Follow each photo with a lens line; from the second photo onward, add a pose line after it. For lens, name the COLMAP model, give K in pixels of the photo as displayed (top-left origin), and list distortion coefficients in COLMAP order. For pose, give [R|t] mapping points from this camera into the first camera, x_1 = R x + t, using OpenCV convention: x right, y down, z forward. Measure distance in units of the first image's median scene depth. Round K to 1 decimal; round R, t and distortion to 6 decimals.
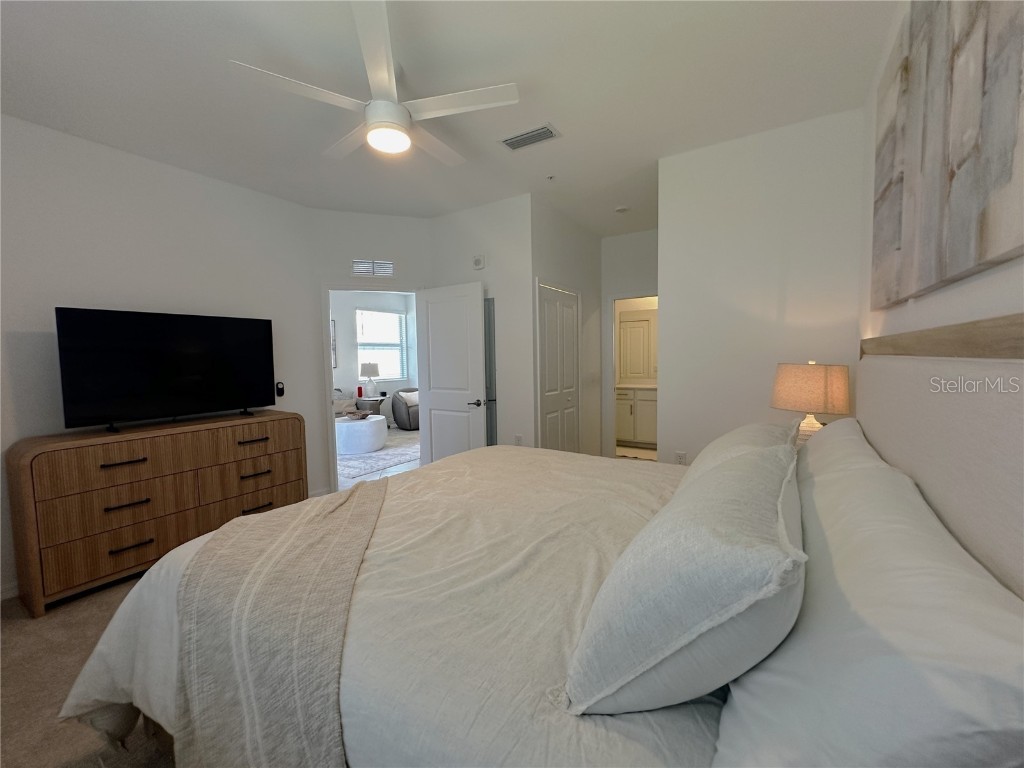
lens RADIAL K [[415.2, 0, 512.4], [0, 415.2, 390.5], [0, 0, 1]] dist [-0.002722, -0.000402]
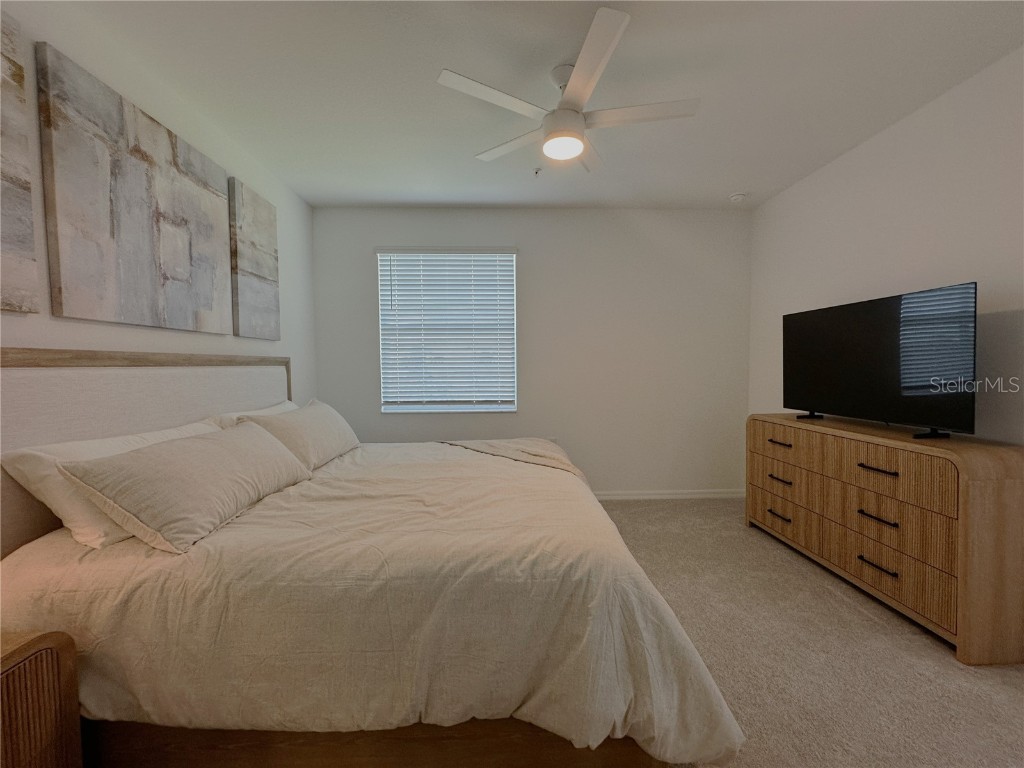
lens RADIAL K [[415.2, 0, 513.4], [0, 415.2, 380.3], [0, 0, 1]] dist [-0.002722, -0.000402]
pose [[-0.829673, 0.045719, -0.556374, 0.276372], [-0.022176, 0.993155, 0.114680, -0.097597], [0.557808, 0.107485, -0.822980, 1.244706]]
